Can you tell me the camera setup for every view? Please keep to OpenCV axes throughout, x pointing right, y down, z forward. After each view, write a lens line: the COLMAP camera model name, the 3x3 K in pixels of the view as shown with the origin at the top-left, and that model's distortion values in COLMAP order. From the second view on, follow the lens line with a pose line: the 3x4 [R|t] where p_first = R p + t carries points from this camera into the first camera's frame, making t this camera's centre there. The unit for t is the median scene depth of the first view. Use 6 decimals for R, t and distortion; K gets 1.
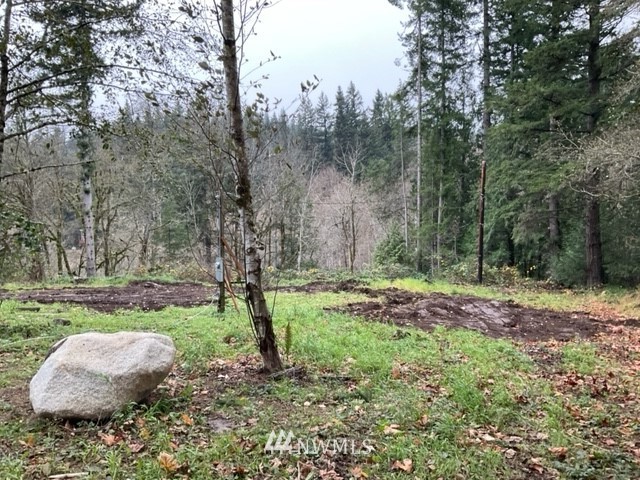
lens RADIAL K [[539.0, 0, 319.3], [0, 539.0, 237.0], [0, 0, 1]] dist [0.049449, -0.085356]
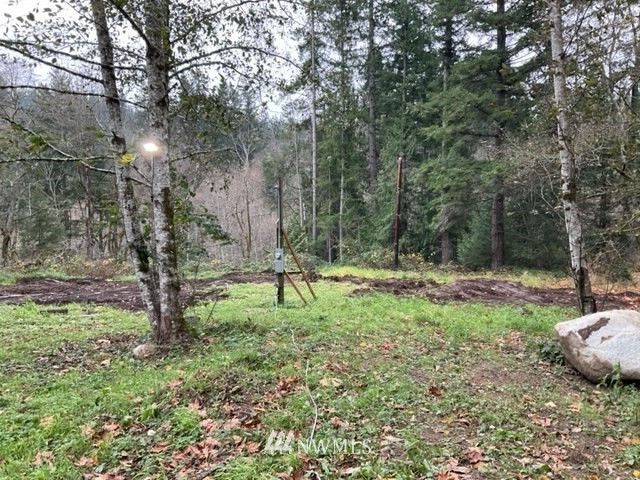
lens RADIAL K [[539.0, 0, 320.5], [0, 539.0, 241.0], [0, 0, 1]] dist [0.049449, -0.085356]
pose [[0.936041, -0.010751, 0.351727, -0.189710], [0.001133, 0.999620, 0.027539, -0.001511], [-0.351890, -0.025379, 0.935697, 0.018492]]
